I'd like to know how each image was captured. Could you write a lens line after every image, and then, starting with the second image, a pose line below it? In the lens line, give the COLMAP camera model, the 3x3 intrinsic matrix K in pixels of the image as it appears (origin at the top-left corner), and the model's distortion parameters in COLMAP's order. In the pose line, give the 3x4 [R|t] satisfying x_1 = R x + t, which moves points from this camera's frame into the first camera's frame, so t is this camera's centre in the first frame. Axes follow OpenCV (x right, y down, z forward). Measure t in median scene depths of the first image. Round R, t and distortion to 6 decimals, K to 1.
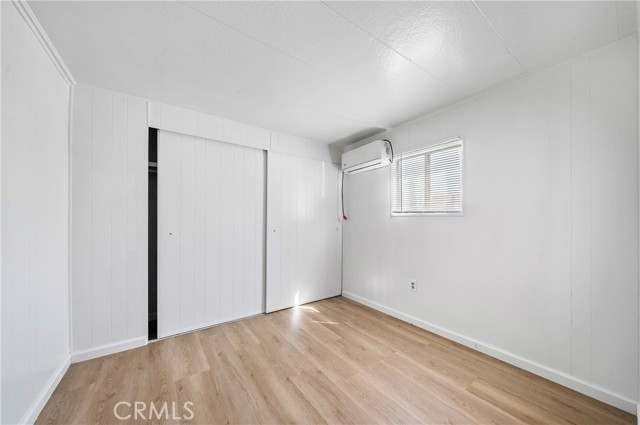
lens RADIAL K [[230.0, 0, 314.6], [0, 230.0, 217.2], [0, 0, 1]] dist [0.000380, -0.000003]
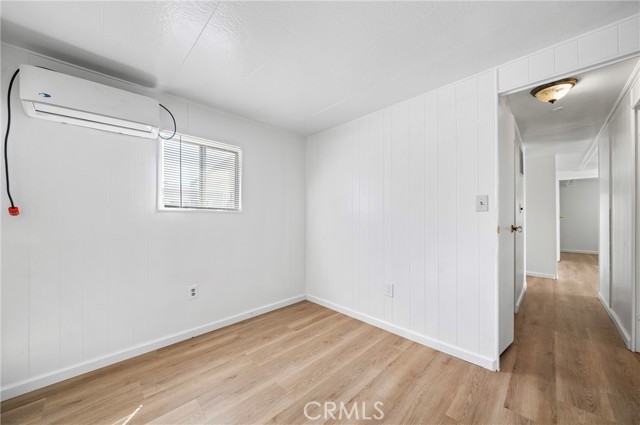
lens RADIAL K [[230.0, 0, 314.6], [0, 230.0, 217.2], [0, 0, 1]] dist [0.000380, -0.000003]
pose [[-0.154519, 0.004626, 0.987979, -0.551451], [-0.000767, 0.999988, -0.004802, 0.020057], [-0.987990, -0.001500, -0.154513, 0.749053]]
